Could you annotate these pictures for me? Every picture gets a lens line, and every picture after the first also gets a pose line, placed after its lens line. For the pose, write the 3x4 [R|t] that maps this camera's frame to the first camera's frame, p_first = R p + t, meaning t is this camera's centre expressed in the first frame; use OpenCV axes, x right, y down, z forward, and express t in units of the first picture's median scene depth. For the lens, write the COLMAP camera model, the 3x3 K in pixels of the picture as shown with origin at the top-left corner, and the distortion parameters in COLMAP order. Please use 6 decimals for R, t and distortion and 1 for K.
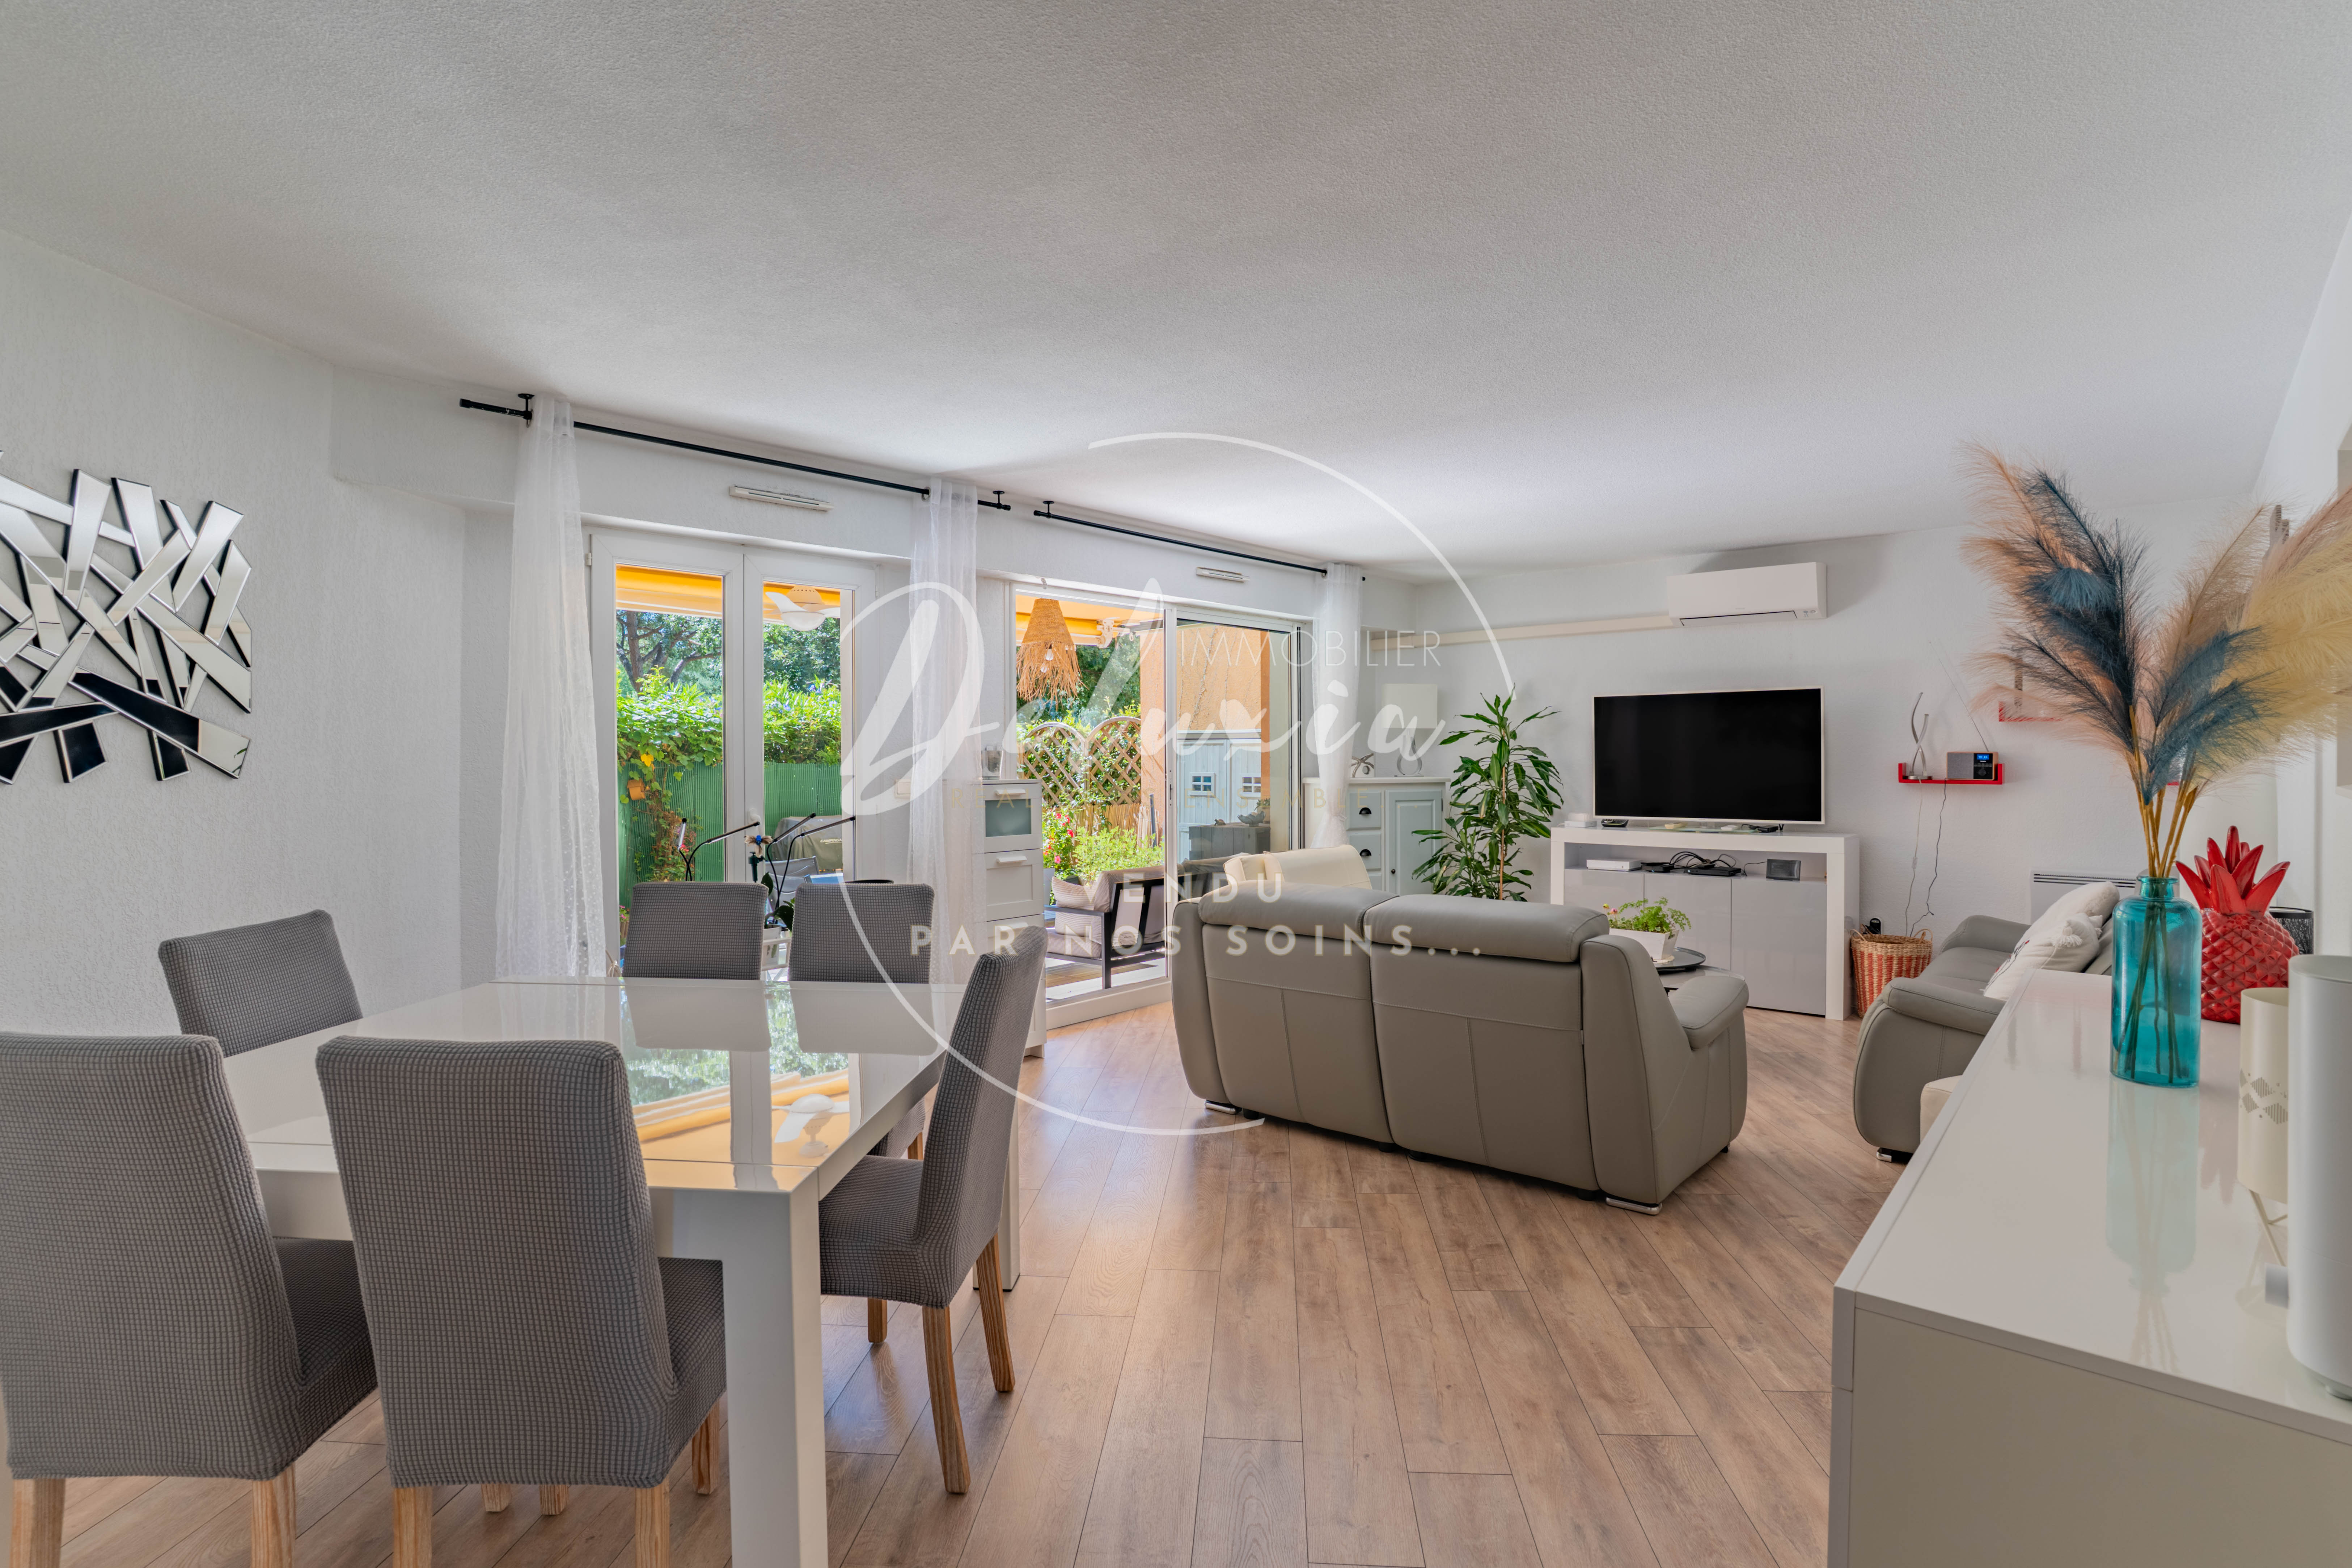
lens RADIAL K [[1192.8, 0, 1187.3], [0, 1192.8, 770.9], [0, 0, 1]] dist [-0.035339, 0.005060]
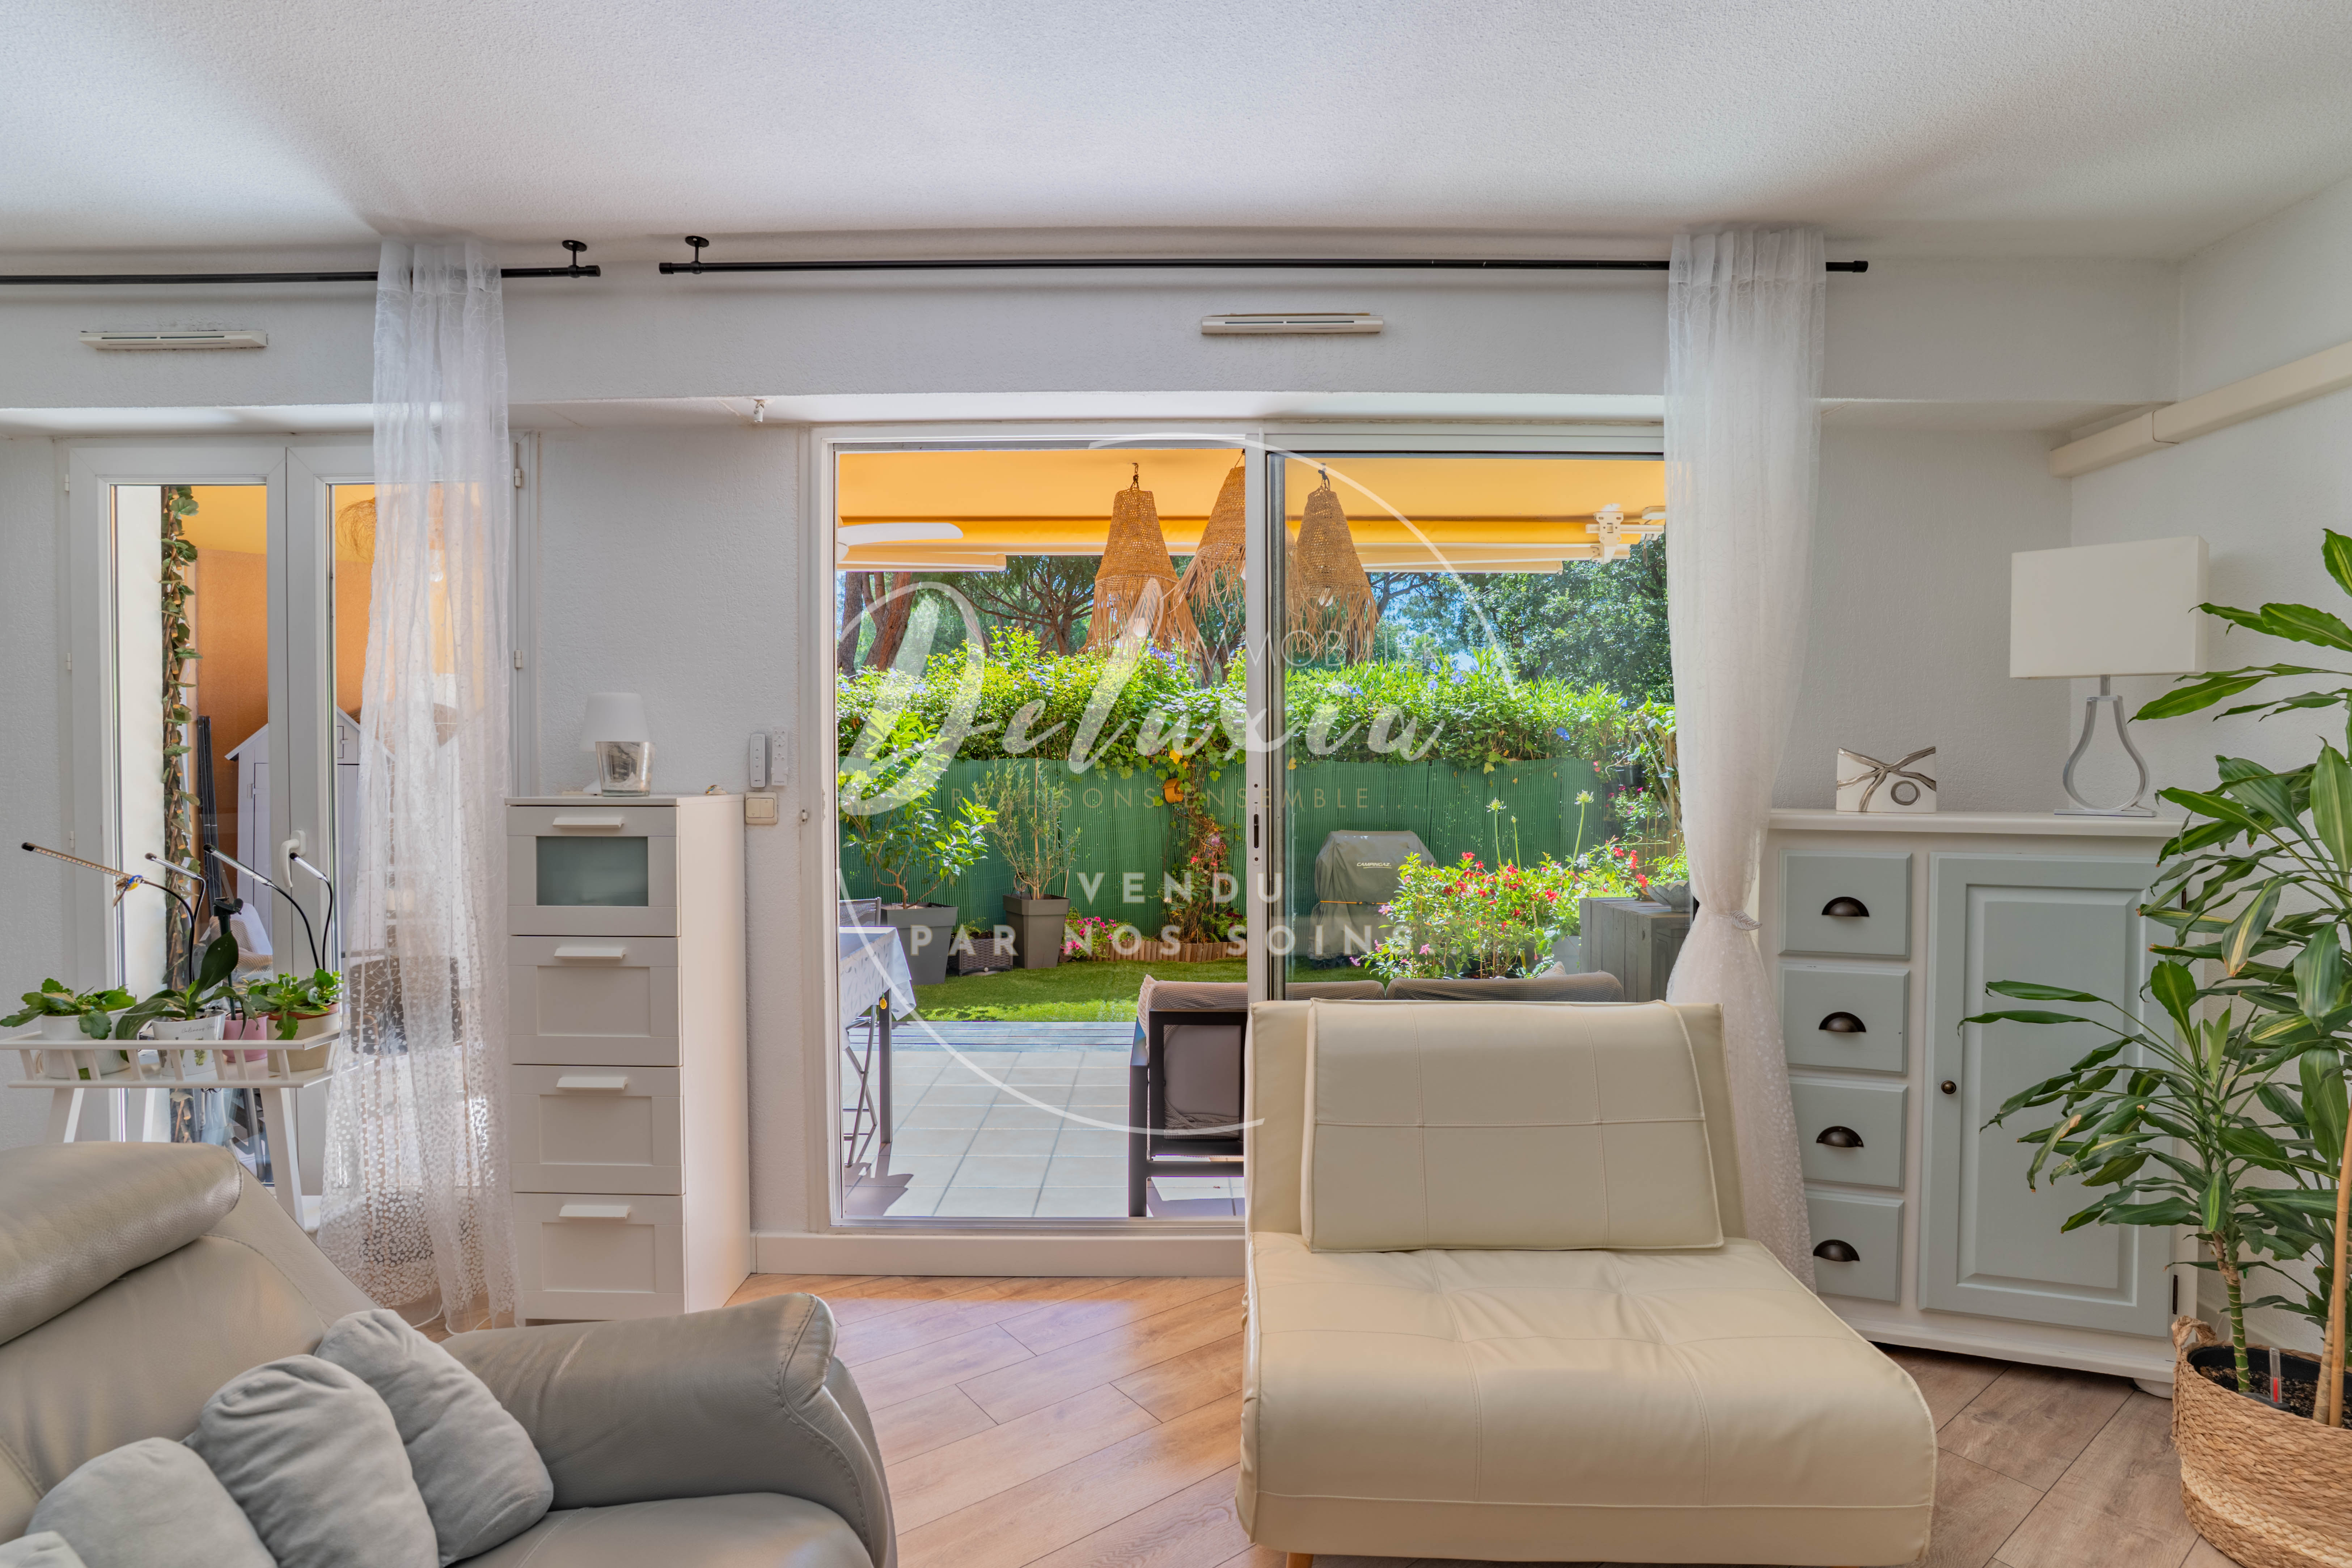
lens RADIAL K [[1192.1, 0, 1138.8], [0, 1192.1, 768.8], [0, 0, 1]] dist [-0.041660, 0.007418]
pose [[0.648909, 0.011634, -0.760777, 0.312845], [-0.011633, 0.999918, 0.005368, -0.008739], [0.760777, 0.005367, 0.648991, 0.680041]]
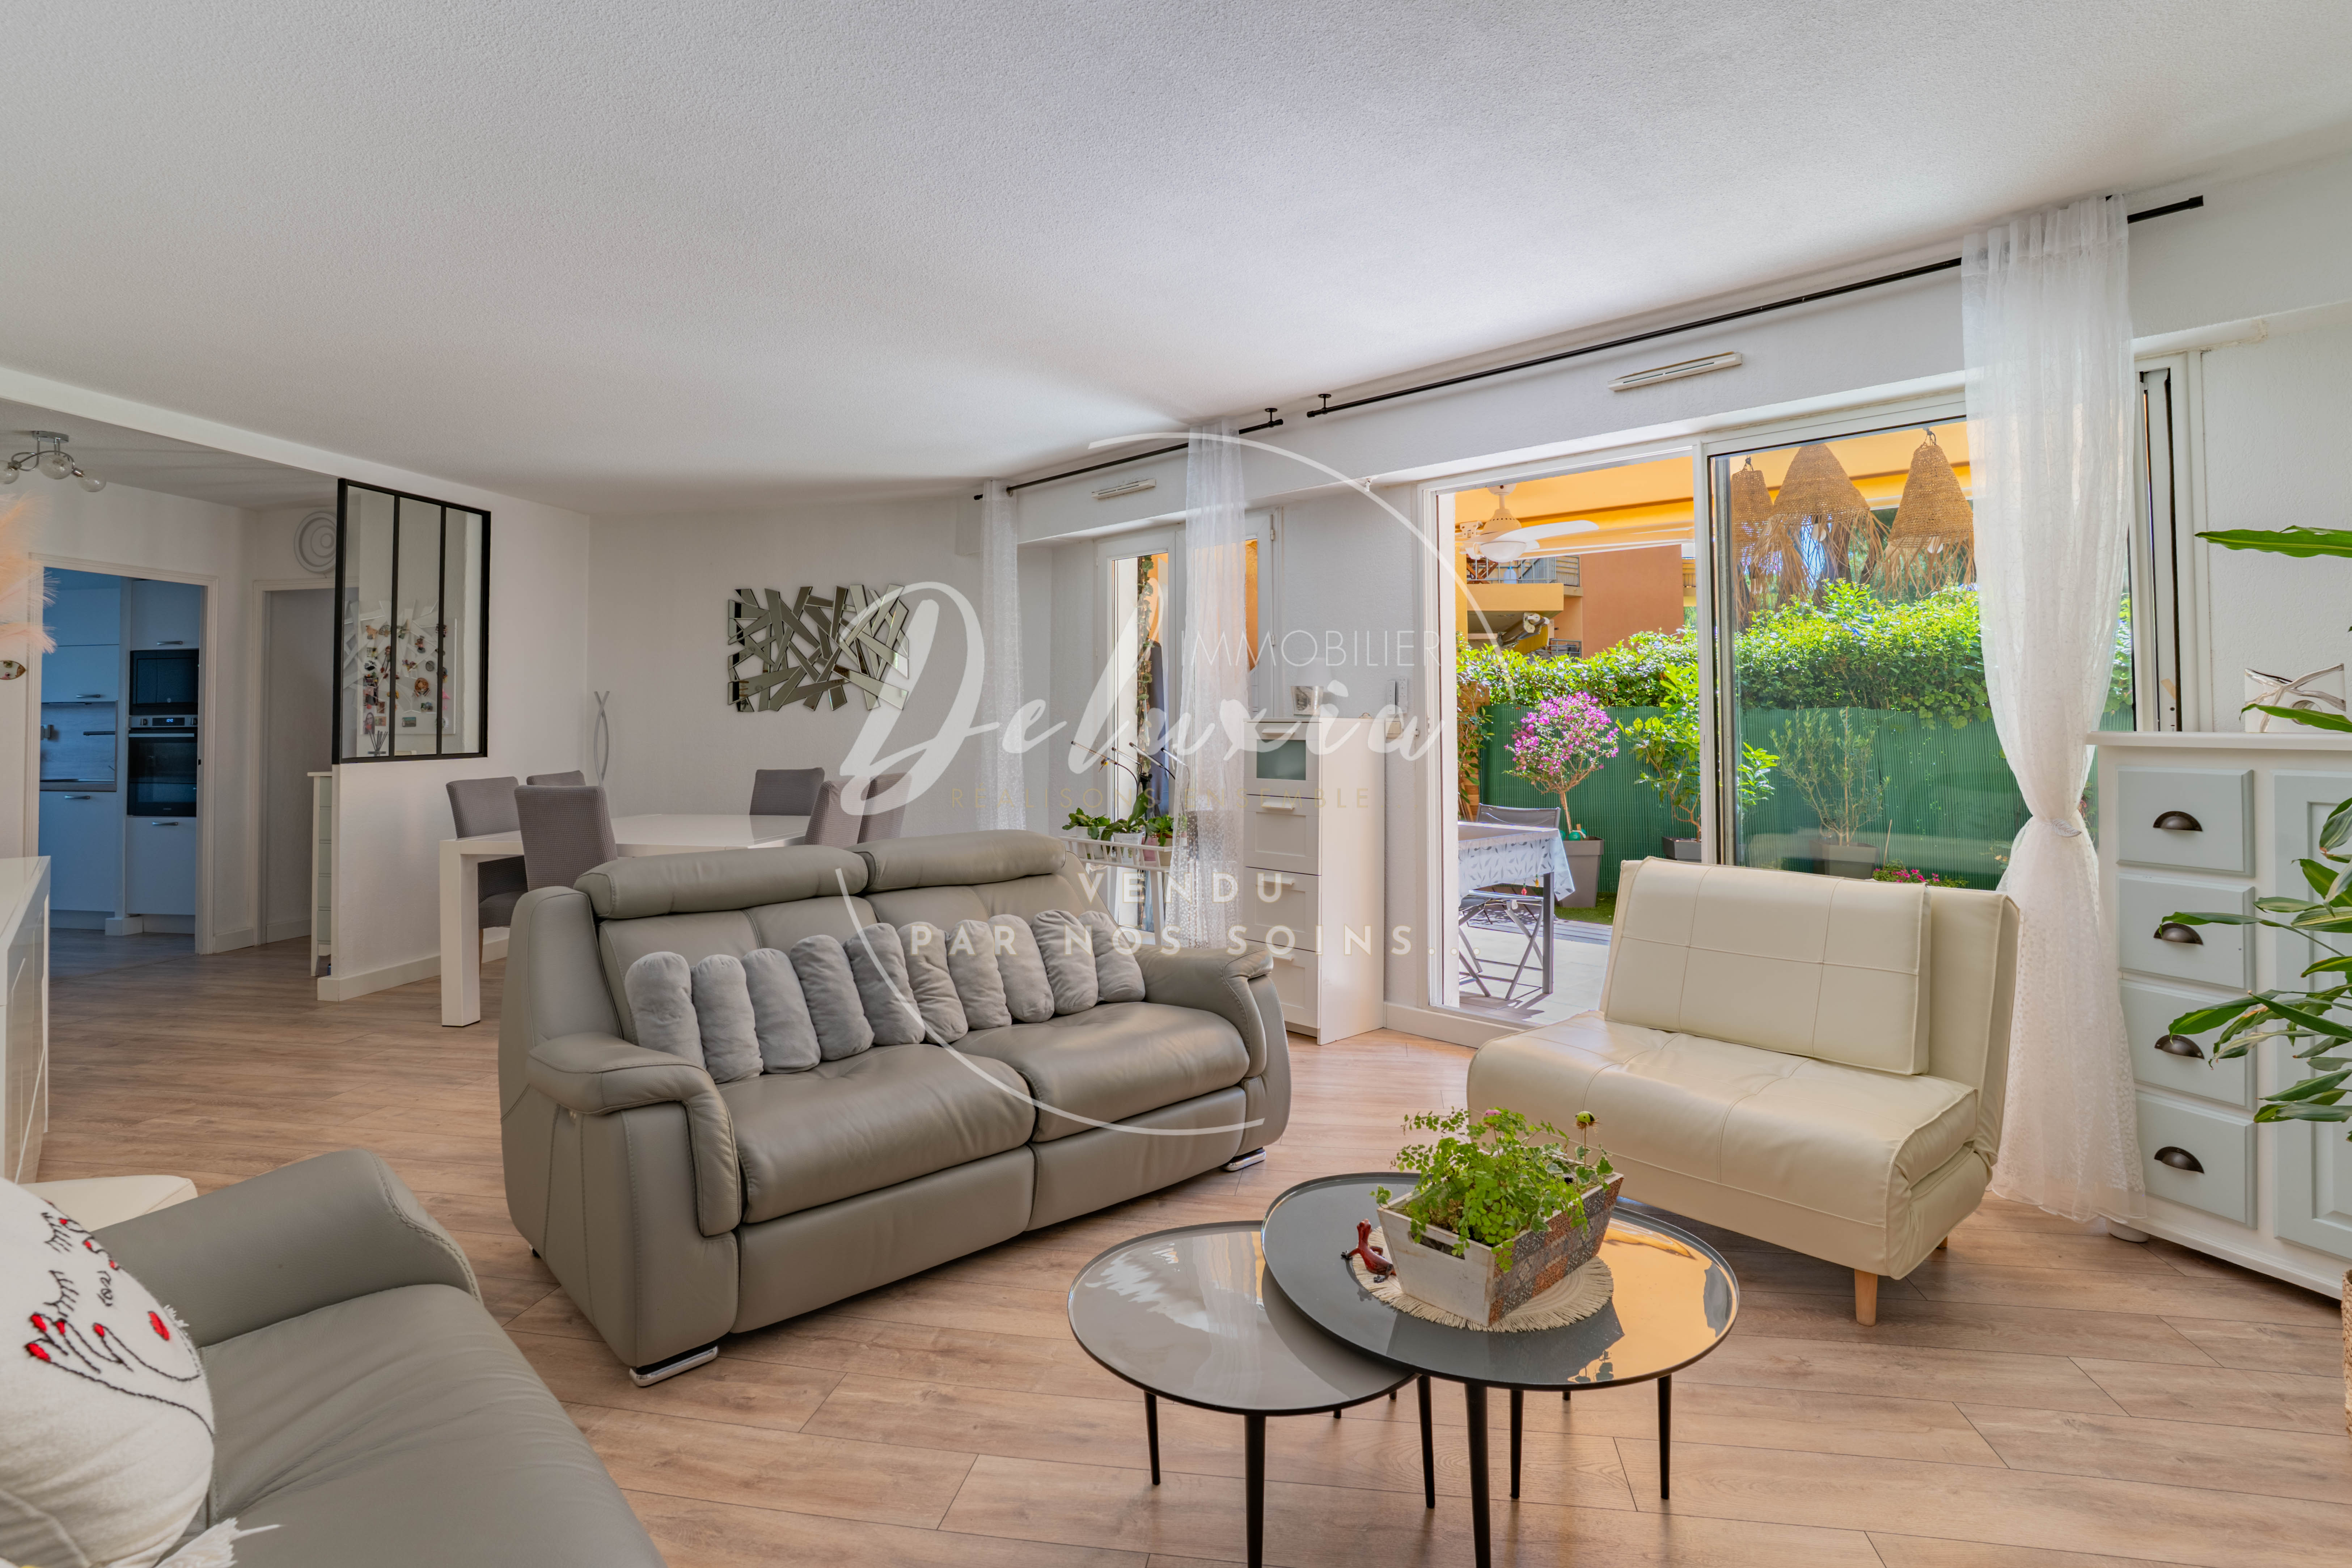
lens RADIAL K [[1192.8, 0, 1157.6], [0, 1192.8, 672.4], [0, 0, 1]] dist [-0.035339, 0.005060]
pose [[-0.113283, -0.036704, -0.992885, 0.613182], [-0.014281, 0.999274, -0.035311, 0.004839], [0.993460, 0.010179, -0.113725, 0.809778]]
